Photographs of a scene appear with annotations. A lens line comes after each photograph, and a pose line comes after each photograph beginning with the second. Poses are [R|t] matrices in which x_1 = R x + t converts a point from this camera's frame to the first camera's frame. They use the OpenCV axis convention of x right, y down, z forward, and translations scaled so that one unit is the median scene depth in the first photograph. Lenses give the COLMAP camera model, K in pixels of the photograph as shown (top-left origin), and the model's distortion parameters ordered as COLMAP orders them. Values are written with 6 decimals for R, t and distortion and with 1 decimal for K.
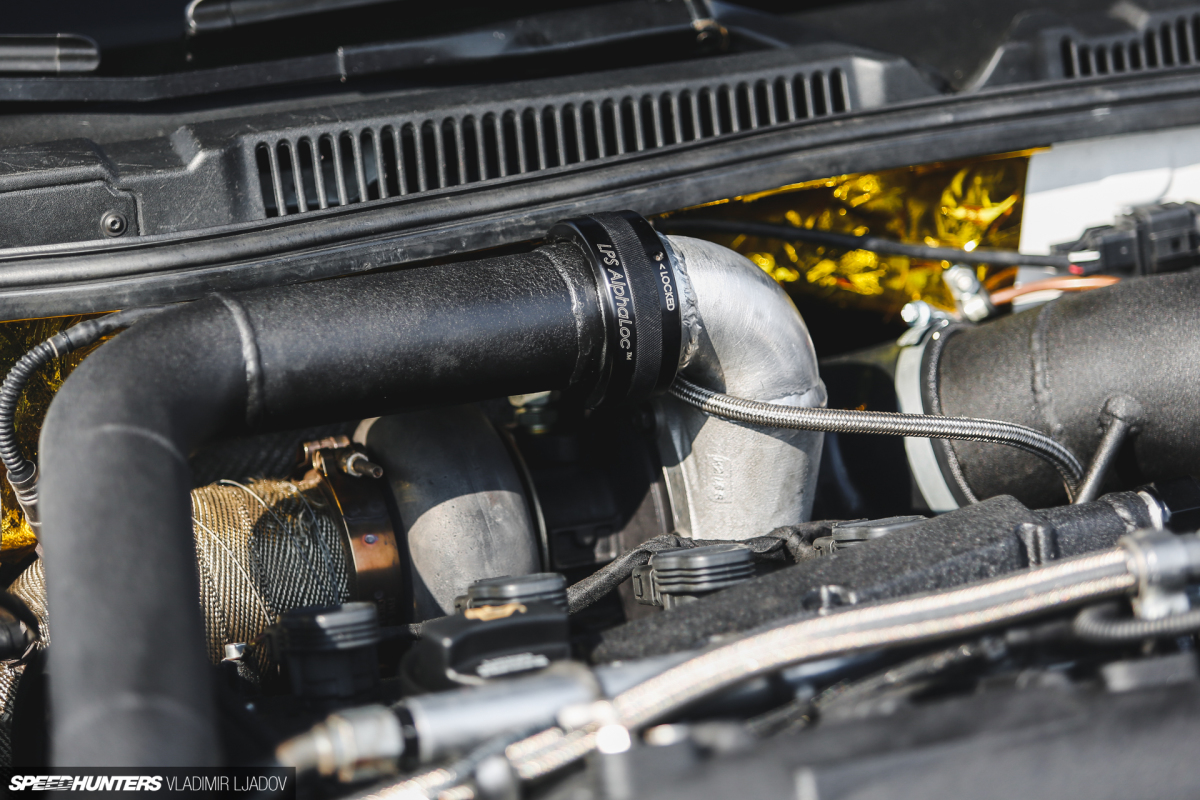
lens RADIAL K [[4420.0, 0, 599.8], [0, 4420.0, 400.1], [0, 0, 1]] dist [-0.200699, 0.000000]
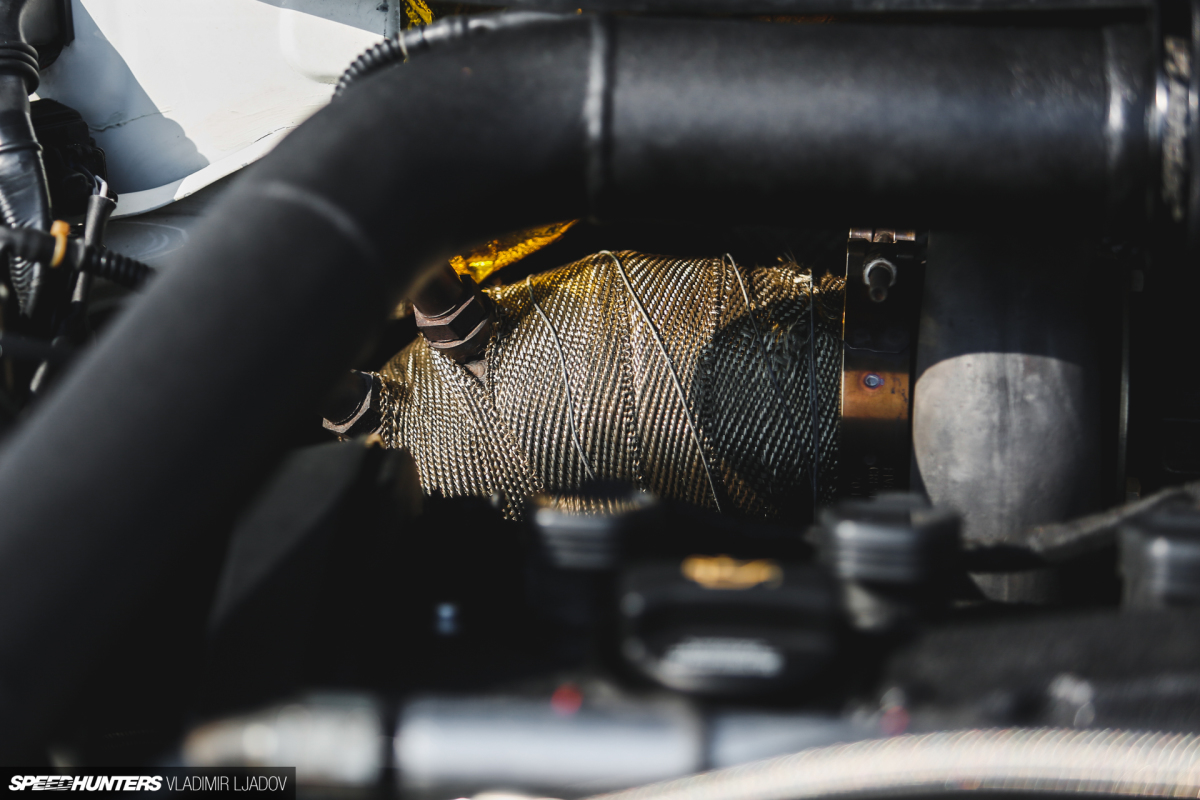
lens RADIAL K [[3998.2, 0, 600.3], [0, 3998.2, 399.8], [0, 0, 1]] dist [0.050045, 0.000000]
pose [[0.864736, 0.223207, -0.449900, 0.202249], [-0.159588, 0.971503, 0.175250, -0.072081], [0.476197, -0.079747, 0.875715, 0.418001]]
